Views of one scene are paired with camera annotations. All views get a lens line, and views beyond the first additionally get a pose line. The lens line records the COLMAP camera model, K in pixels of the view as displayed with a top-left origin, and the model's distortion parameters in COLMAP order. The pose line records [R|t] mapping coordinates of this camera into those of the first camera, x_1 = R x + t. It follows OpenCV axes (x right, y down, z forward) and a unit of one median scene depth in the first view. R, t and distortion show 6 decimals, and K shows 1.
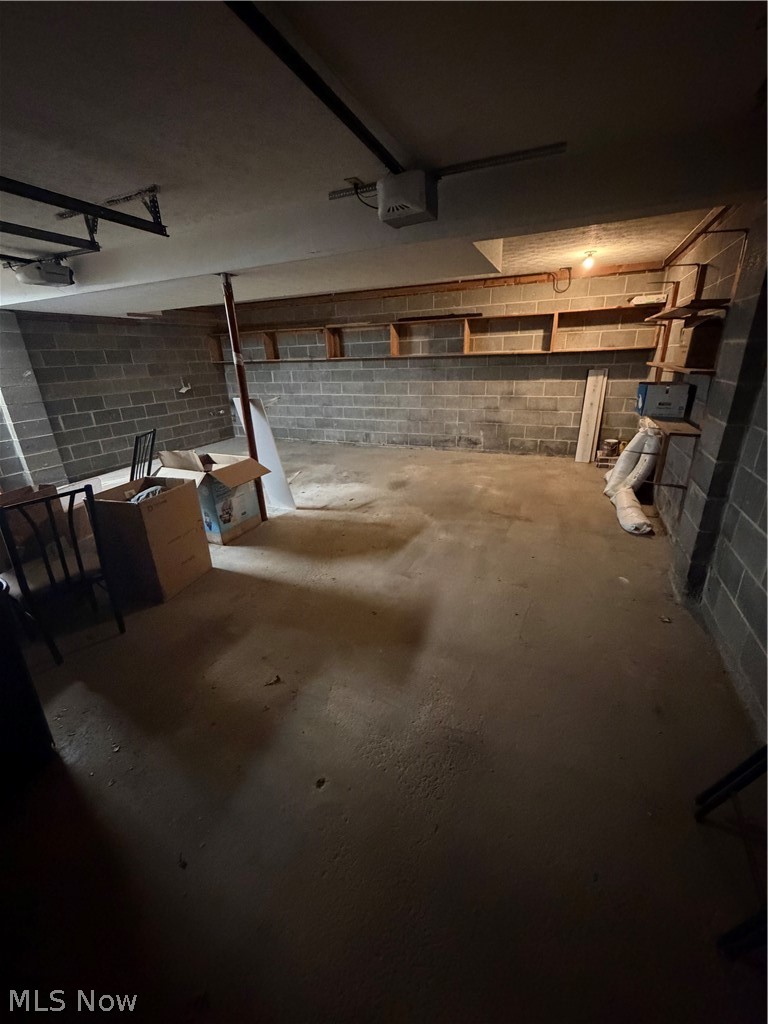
lens RADIAL K [[409.1, 0, 381.9], [0, 409.1, 515.8], [0, 0, 1]] dist [0.001941, -0.000522]
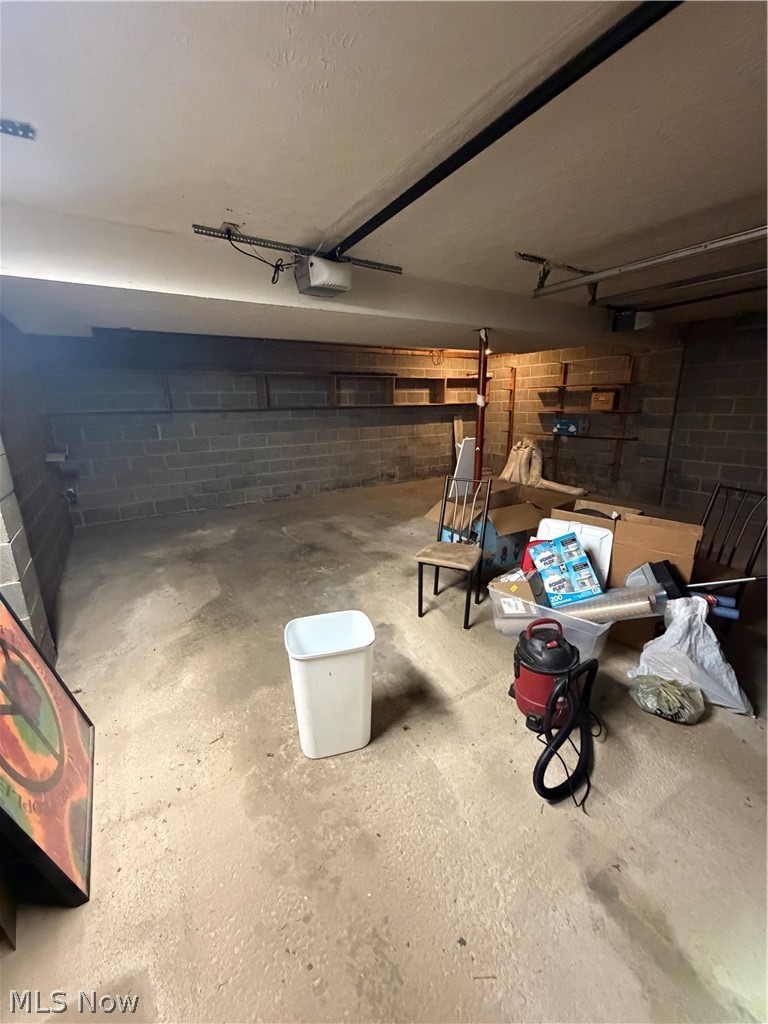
lens RADIAL K [[409.1, 0, 380.5], [0, 409.1, 509.0], [0, 0, 1]] dist [0.001941, -0.000522]
pose [[0.543244, -0.188649, 0.818106, -0.793136], [0.309143, 0.950913, 0.013994, -0.116733], [-0.780588, 0.245309, 0.574897, 0.368516]]
